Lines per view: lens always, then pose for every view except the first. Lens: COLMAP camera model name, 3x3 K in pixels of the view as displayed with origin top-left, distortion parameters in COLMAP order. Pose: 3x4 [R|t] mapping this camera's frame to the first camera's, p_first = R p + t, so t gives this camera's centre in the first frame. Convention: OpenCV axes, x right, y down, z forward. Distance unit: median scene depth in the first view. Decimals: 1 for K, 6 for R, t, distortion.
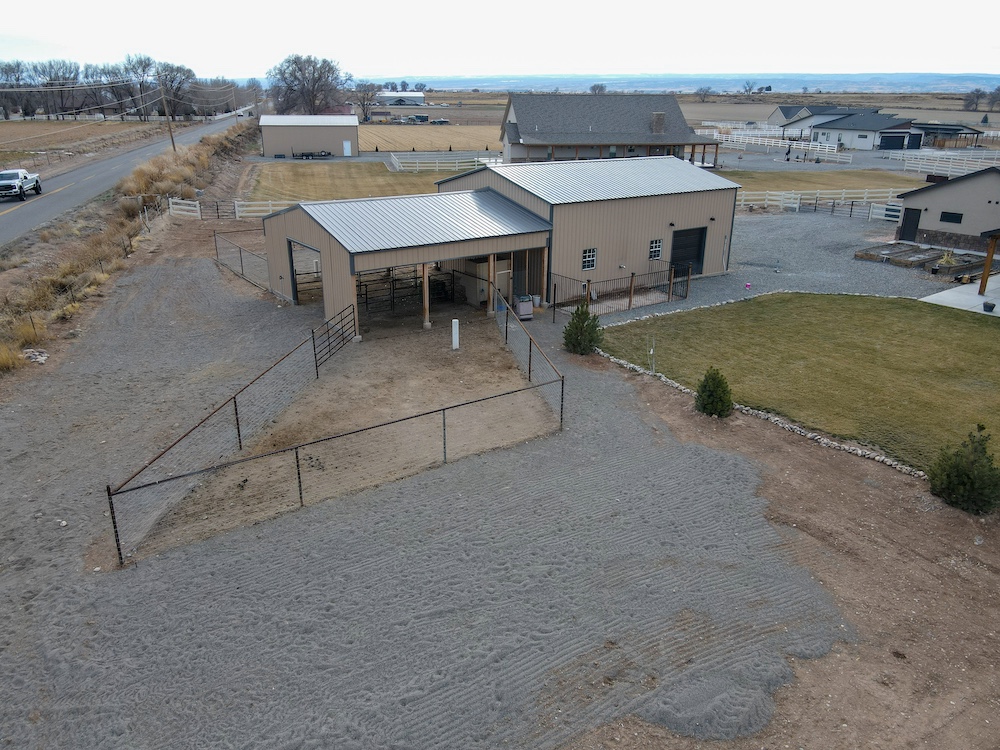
lens RADIAL K [[734.5, 0, 492.8], [0, 734.5, 369.9], [0, 0, 1]] dist [-0.003072, 0.024305]
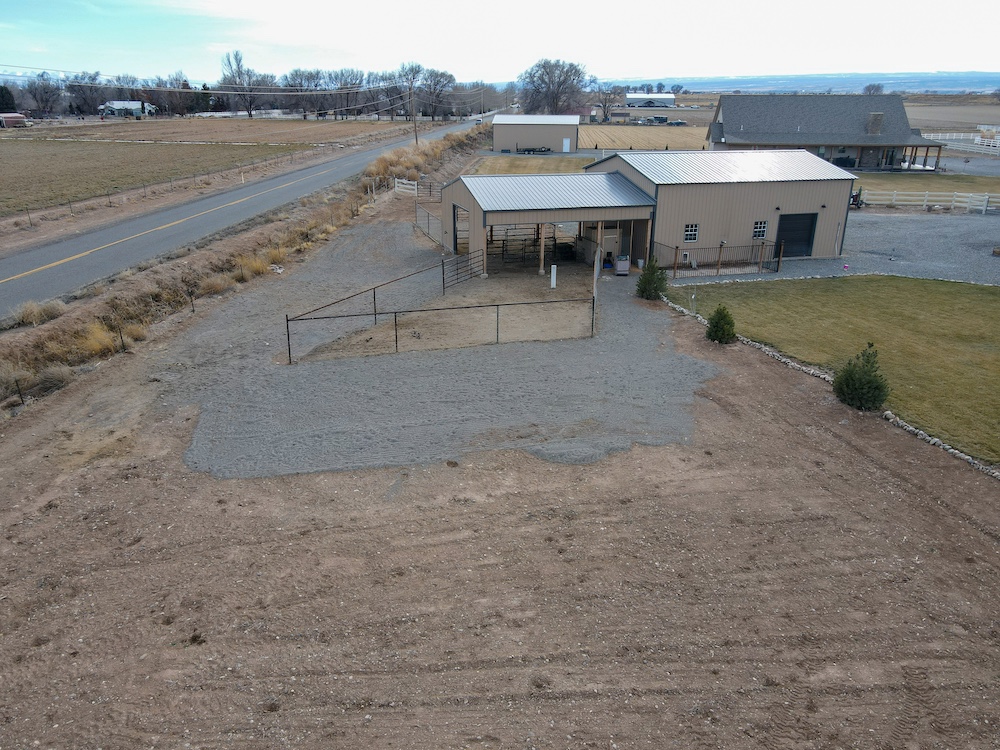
lens RADIAL K [[734.5, 0, 492.8], [0, 734.5, 369.9], [0, 0, 1]] dist [-0.003072, 0.024305]
pose [[0.947433, 0.109662, -0.300575, 0.111649], [-0.110452, 0.993777, 0.014418, 0.047332], [0.300286, 0.019539, 0.953649, -0.121397]]
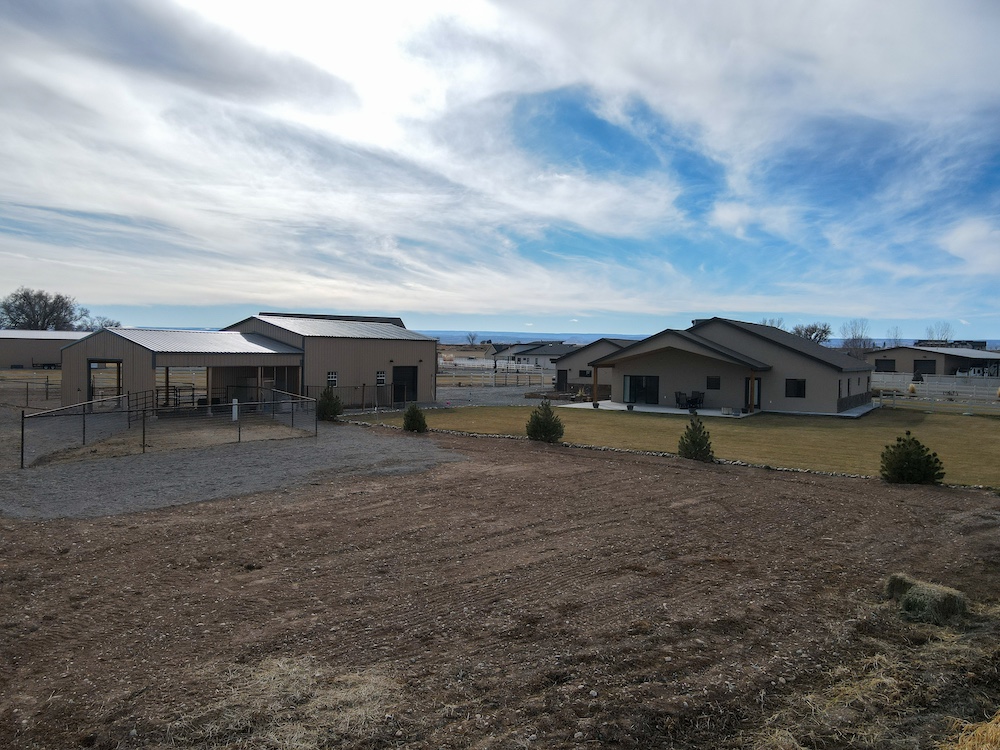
lens RADIAL K [[734.5, 0, 492.8], [0, 734.5, 369.9], [0, 0, 1]] dist [-0.003072, 0.024305]
pose [[0.942753, 0.001703, 0.333486, -0.023255], [0.105806, 0.946796, -0.303945, 0.149502], [-0.316261, 0.321830, 0.892415, -0.170289]]
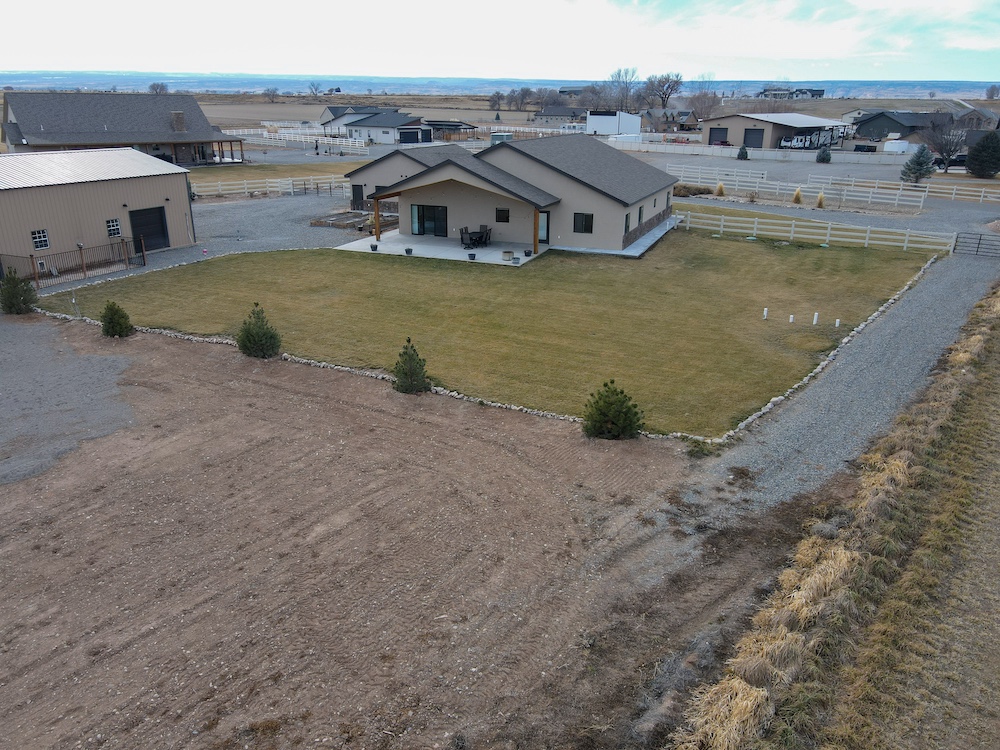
lens RADIAL K [[734.5, 0, 492.8], [0, 734.5, 369.9], [0, 0, 1]] dist [-0.003072, 0.024305]
pose [[0.864586, -0.173279, 0.471663, 0.087474], [0.173691, 0.983858, 0.043064, 0.063139], [-0.471512, 0.044691, 0.880727, -0.167975]]
